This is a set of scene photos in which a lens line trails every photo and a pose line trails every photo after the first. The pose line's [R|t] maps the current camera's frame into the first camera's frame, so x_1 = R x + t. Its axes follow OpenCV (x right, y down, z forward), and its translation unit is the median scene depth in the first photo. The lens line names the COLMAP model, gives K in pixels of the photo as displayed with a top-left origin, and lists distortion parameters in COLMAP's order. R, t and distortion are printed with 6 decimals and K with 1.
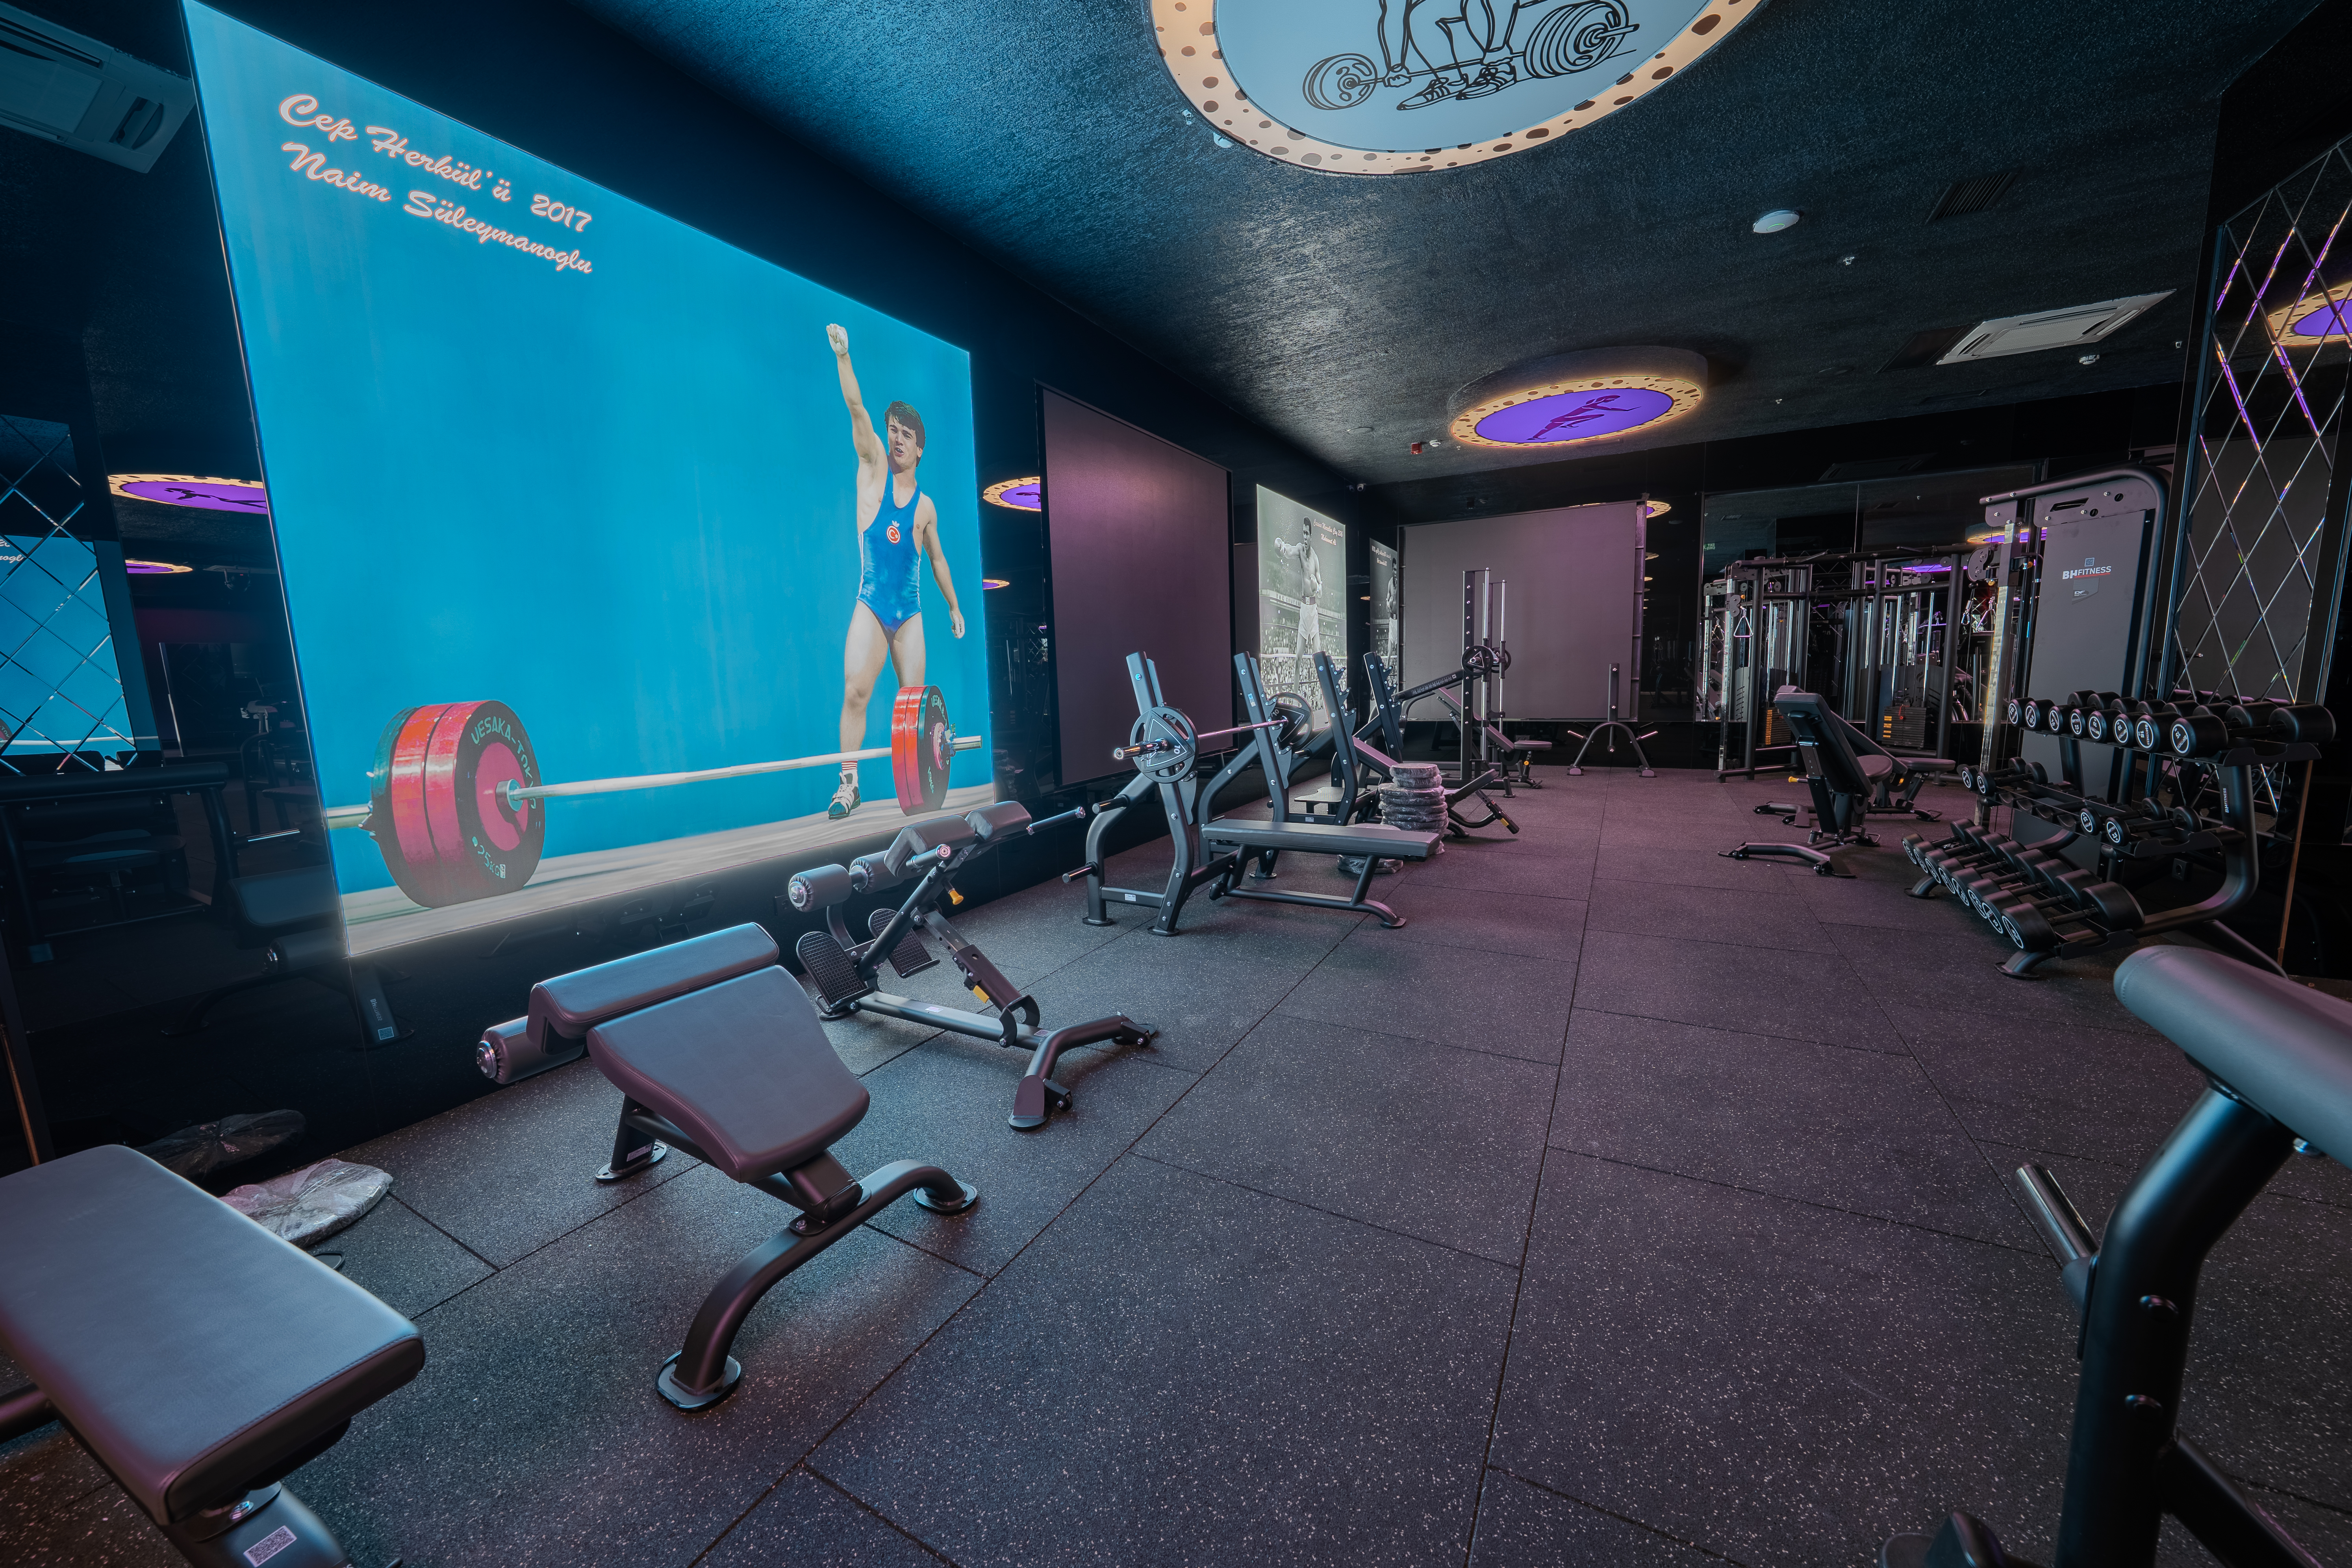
lens RADIAL K [[817.0, 0, 1176.1], [0, 817.0, 784.0], [0, 0, 1]] dist [-0.023840, 0.001827]
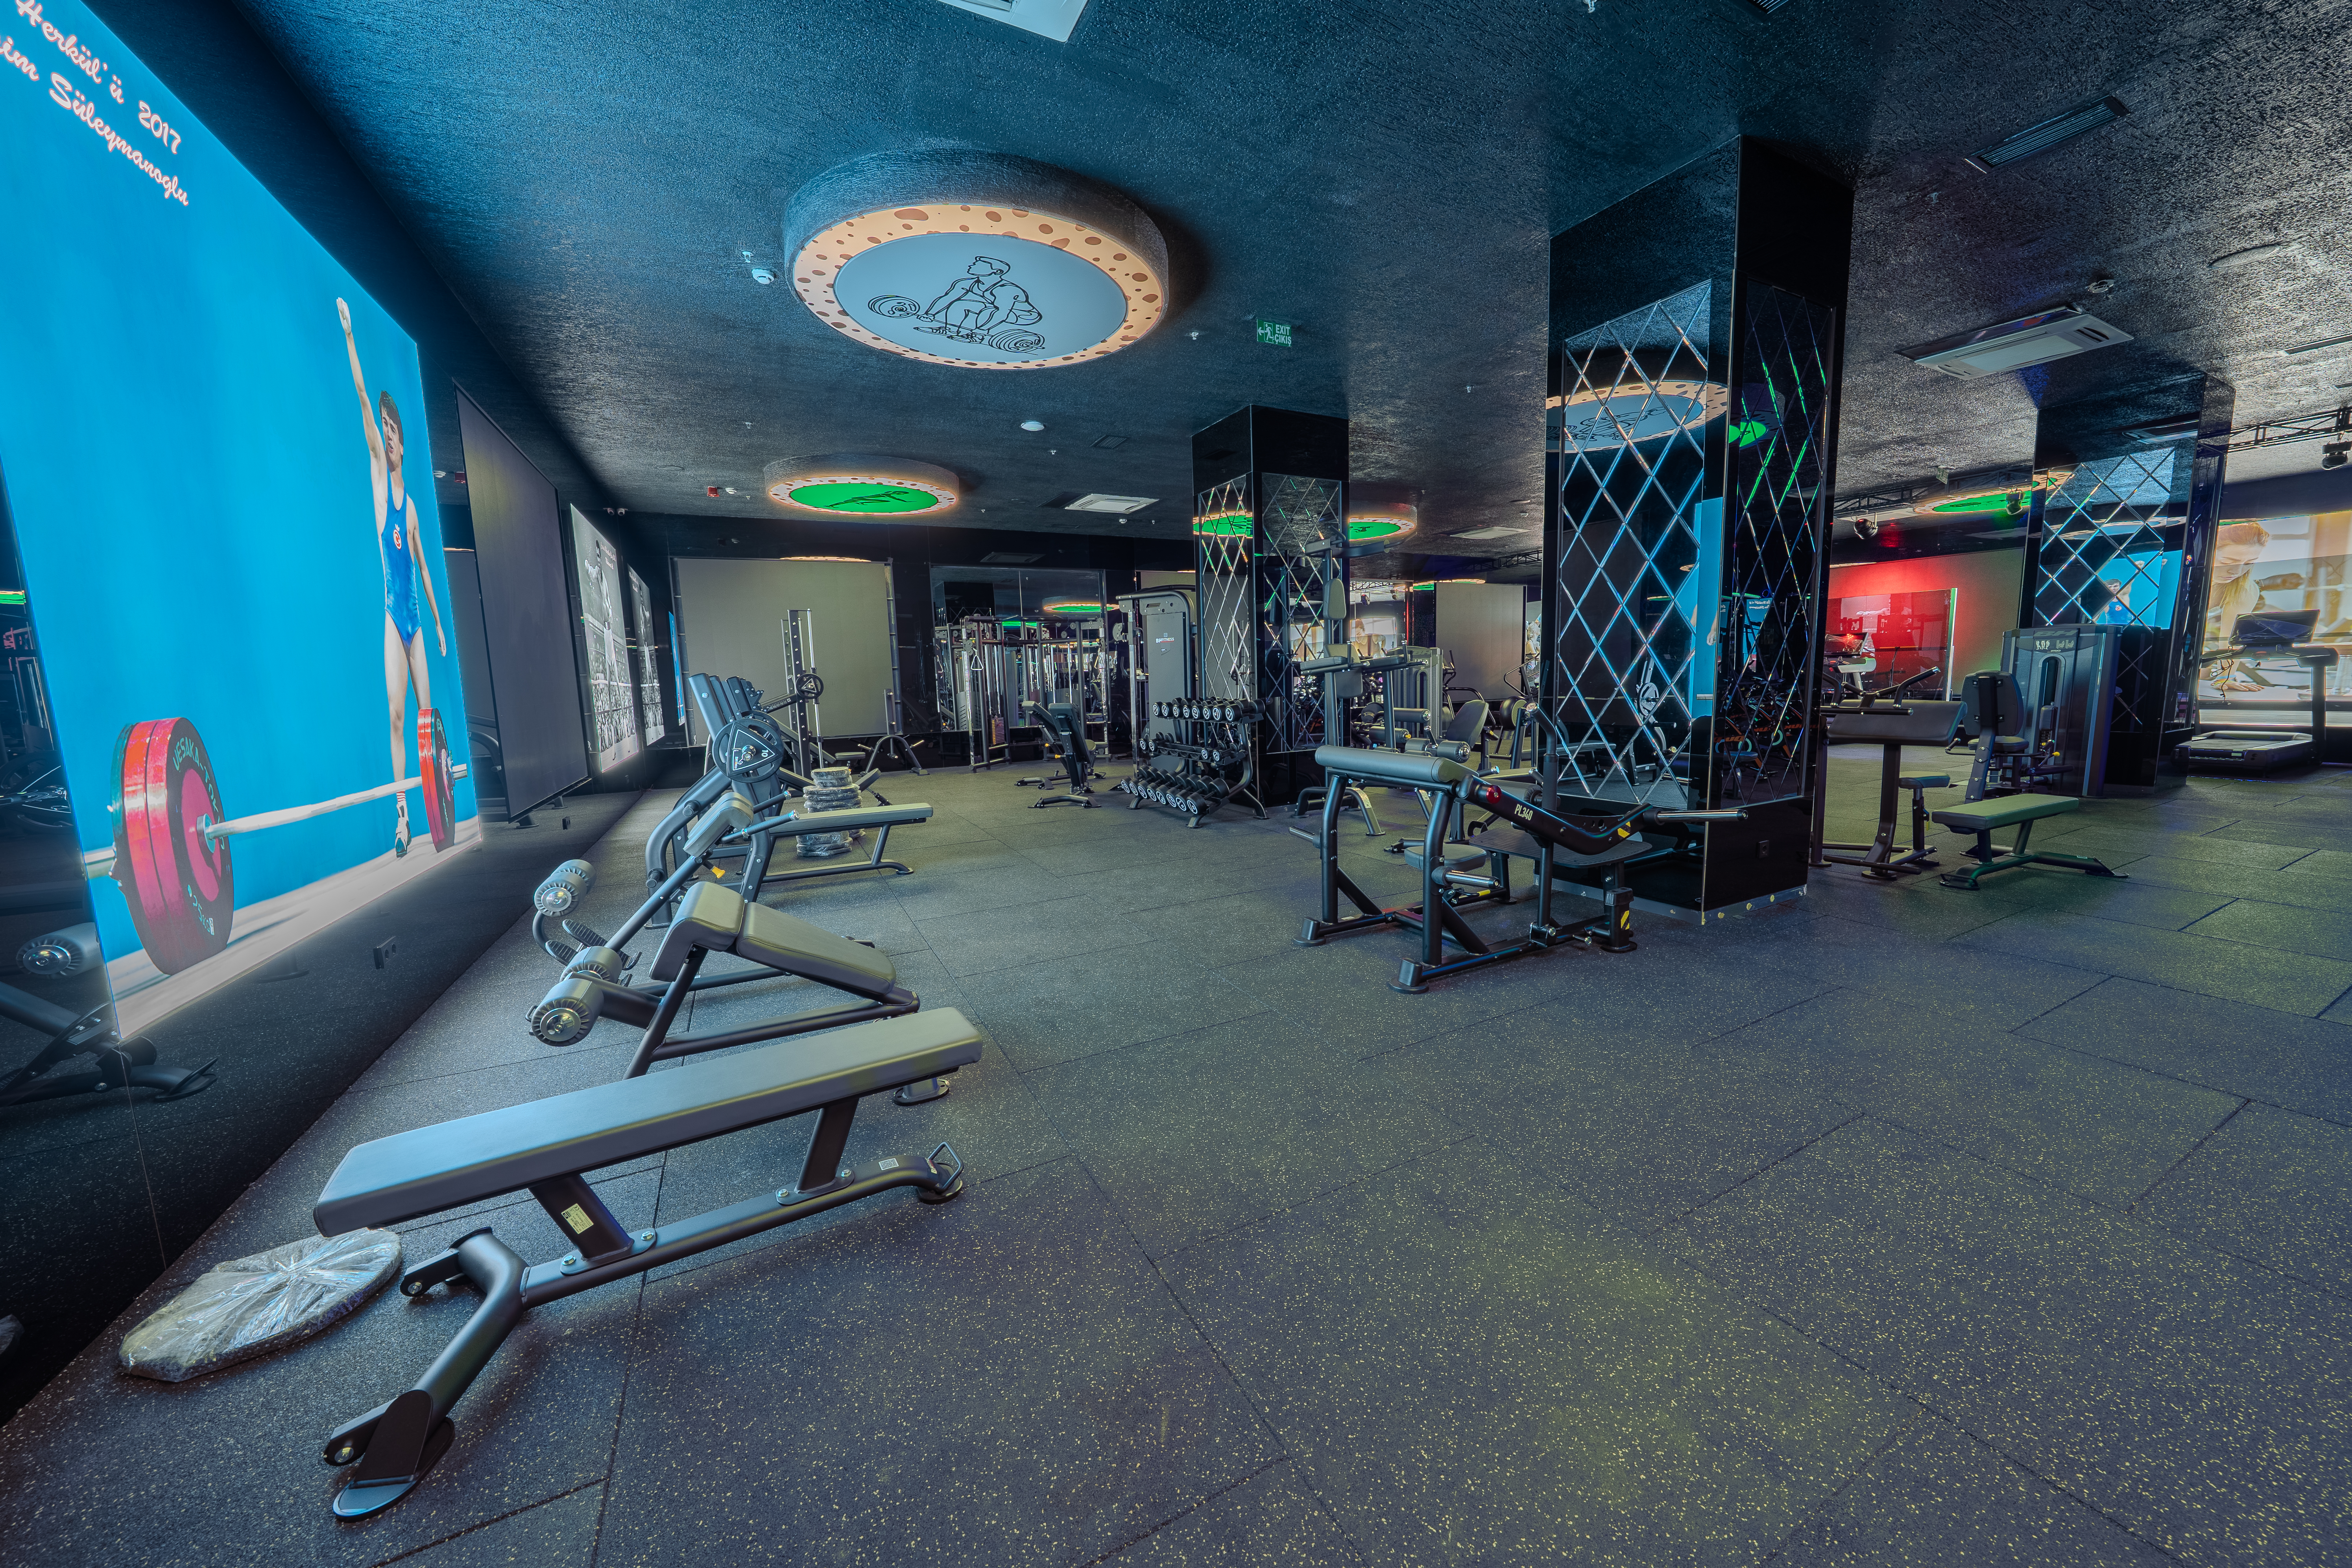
lens RADIAL K [[817.1, 0, 1170.5], [0, 817.1, 788.0], [0, 0, 1]] dist [-0.023840, 0.001827]
pose [[0.561974, -0.098288, 0.821294, -0.635810], [0.125858, 0.991514, 0.032540, 0.044581], [-0.817523, 0.085080, 0.569576, -0.176430]]
